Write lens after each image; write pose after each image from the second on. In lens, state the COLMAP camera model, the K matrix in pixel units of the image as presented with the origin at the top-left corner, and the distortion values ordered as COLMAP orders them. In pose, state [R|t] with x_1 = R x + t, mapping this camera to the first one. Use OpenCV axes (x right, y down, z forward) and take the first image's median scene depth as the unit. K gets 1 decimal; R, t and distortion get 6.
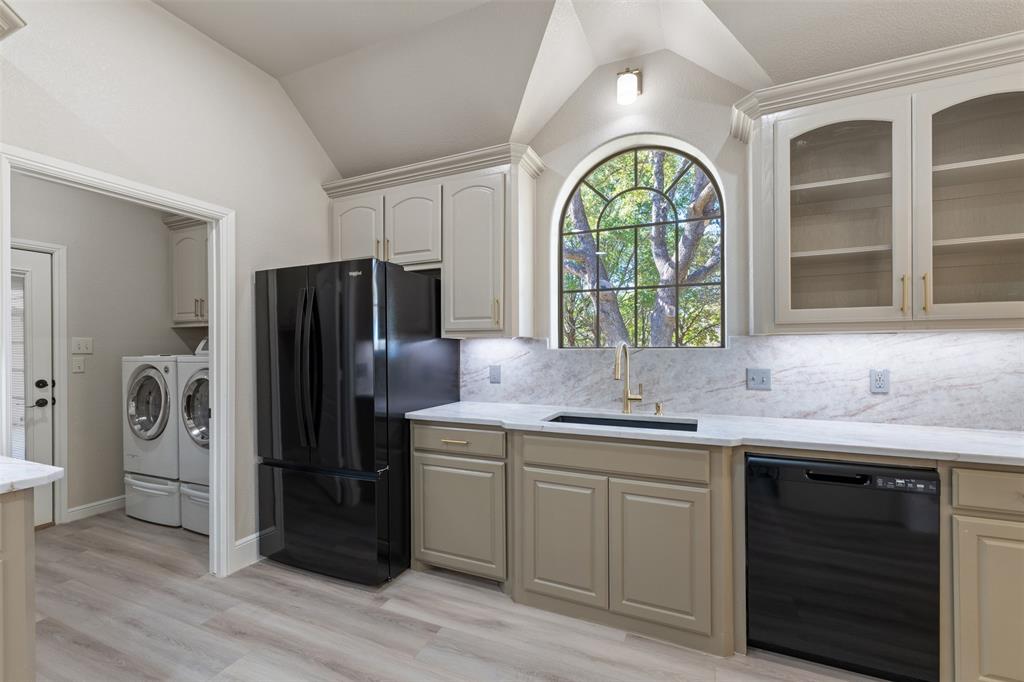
lens RADIAL K [[432.9, 0, 509.7], [0, 432.9, 344.5], [0, 0, 1]] dist [0.007972, -0.000346]
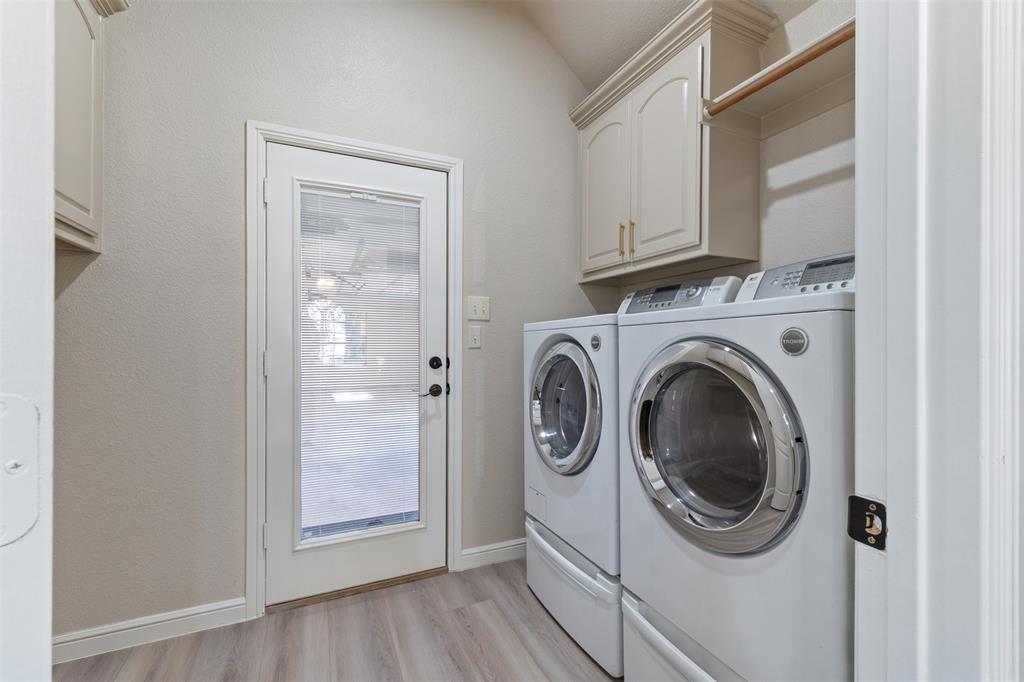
lens RADIAL K [[432.9, 0, 509.7], [0, 432.9, 344.5], [0, 0, 1]] dist [0.007972, -0.000346]
pose [[0.747936, 0.009027, -0.663710, -0.525958], [-0.008040, 0.999957, 0.004541, 0.056794], [0.663723, 0.001940, 0.747976, 0.559339]]
